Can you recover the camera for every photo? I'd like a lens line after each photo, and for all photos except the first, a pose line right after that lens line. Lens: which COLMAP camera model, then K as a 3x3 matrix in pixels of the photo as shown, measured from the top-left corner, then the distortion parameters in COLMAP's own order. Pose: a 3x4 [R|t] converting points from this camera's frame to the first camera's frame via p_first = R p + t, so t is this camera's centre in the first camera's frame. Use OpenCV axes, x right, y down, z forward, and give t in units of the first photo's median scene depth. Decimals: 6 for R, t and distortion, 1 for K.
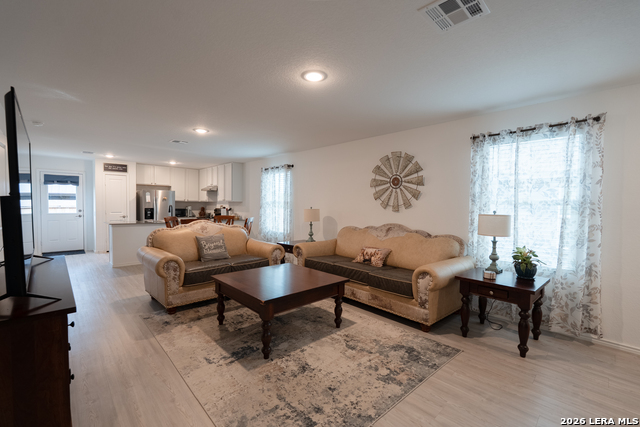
lens RADIAL K [[286.3, 0, 322.4], [0, 286.3, 212.3], [0, 0, 1]] dist [0.001869, 0.000710]
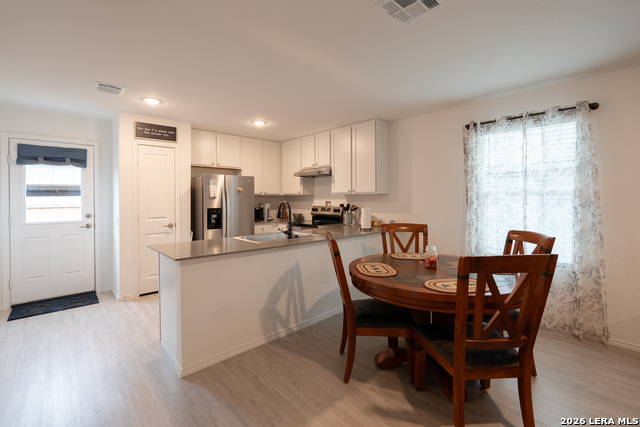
lens RADIAL K [[286.3, 0, 310.6], [0, 286.3, 196.7], [0, 0, 1]] dist [0.001869, 0.000710]
pose [[0.999599, -0.015219, -0.023891, -0.423547], [0.014667, 0.999626, -0.023078, -0.022670], [0.024233, 0.022719, 0.999448, 0.482648]]
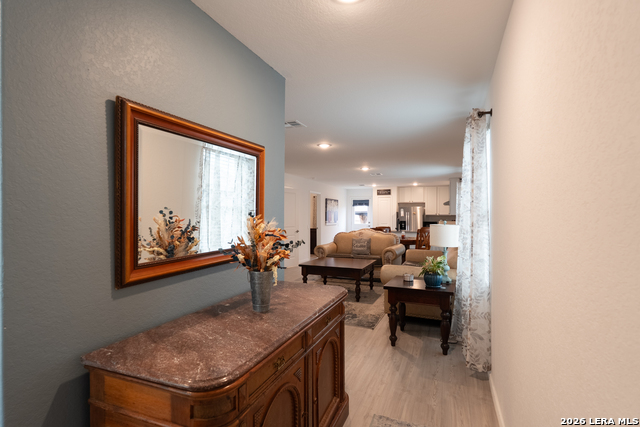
lens RADIAL K [[325.8, 0, 320.4], [0, 325.8, 214.8], [0, 0, 1]] dist [0.002327, 0.000025]
pose [[0.406712, -0.011672, -0.913482, 0.610563], [-0.024445, 0.999421, -0.023653, 0.002093], [0.913229, 0.031950, 0.406192, 0.057387]]
